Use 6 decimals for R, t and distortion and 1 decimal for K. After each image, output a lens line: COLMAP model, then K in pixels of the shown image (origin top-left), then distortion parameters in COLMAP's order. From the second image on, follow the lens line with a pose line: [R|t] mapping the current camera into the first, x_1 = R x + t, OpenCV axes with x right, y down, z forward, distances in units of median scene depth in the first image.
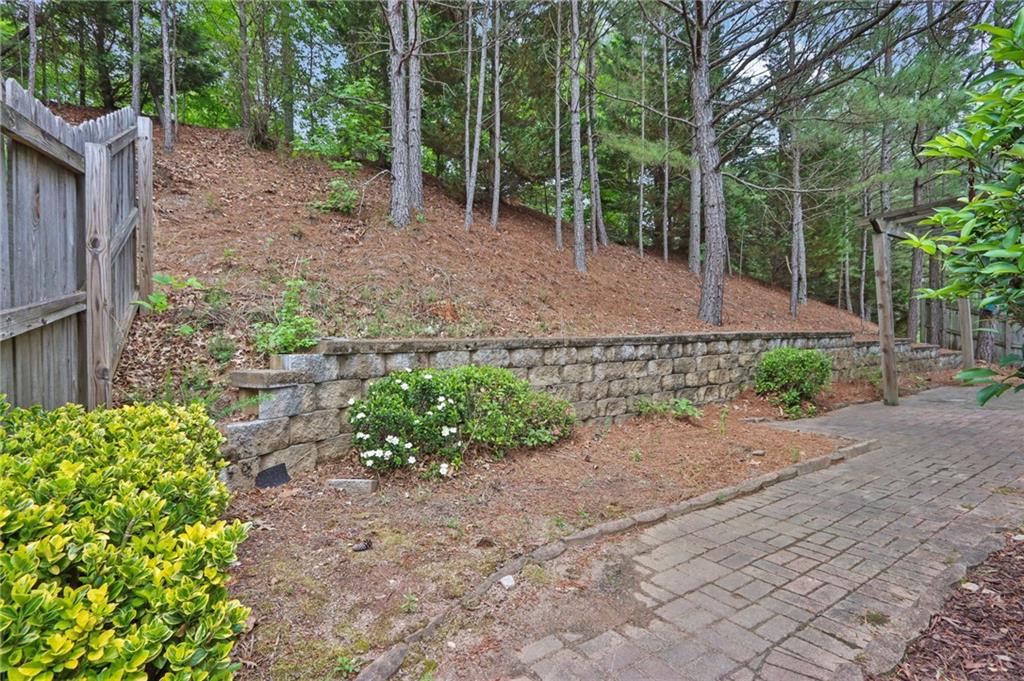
lens RADIAL K [[474.4, 0, 510.5], [0, 474.4, 344.6], [0, 0, 1]] dist [-0.010275, 0.000456]
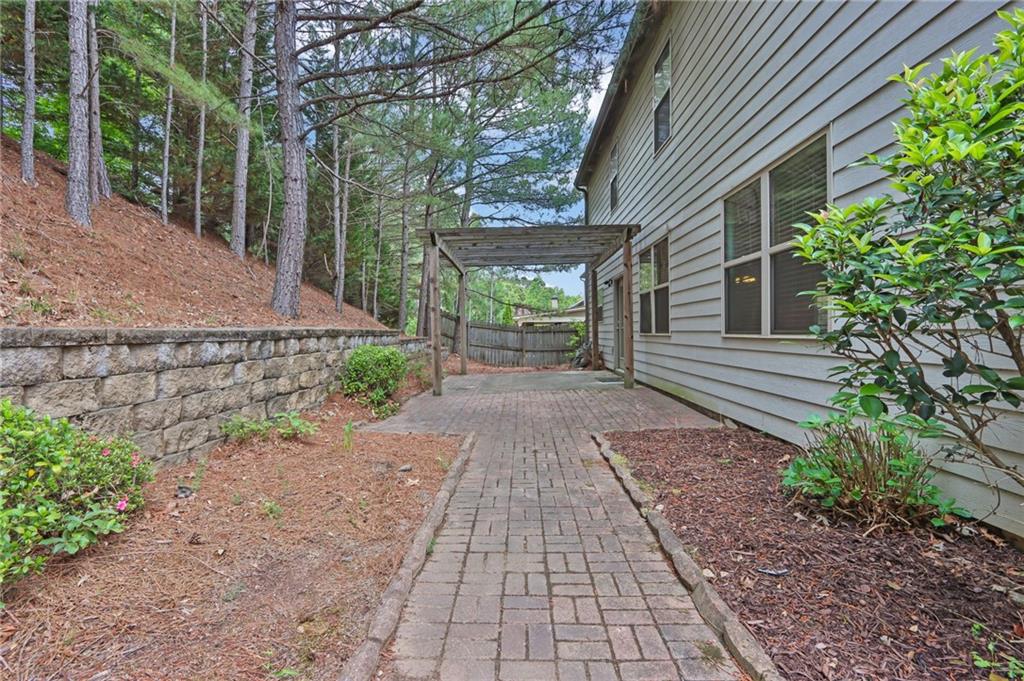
lens RADIAL K [[474.4, 0, 511.4], [0, 474.4, 341.0], [0, 0, 1]] dist [-0.010275, 0.000456]
pose [[0.573030, 0.013259, 0.819427, -0.064817], [-0.017734, 0.999836, -0.003776, -0.005388], [-0.819342, -0.012368, 0.573171, 0.245427]]
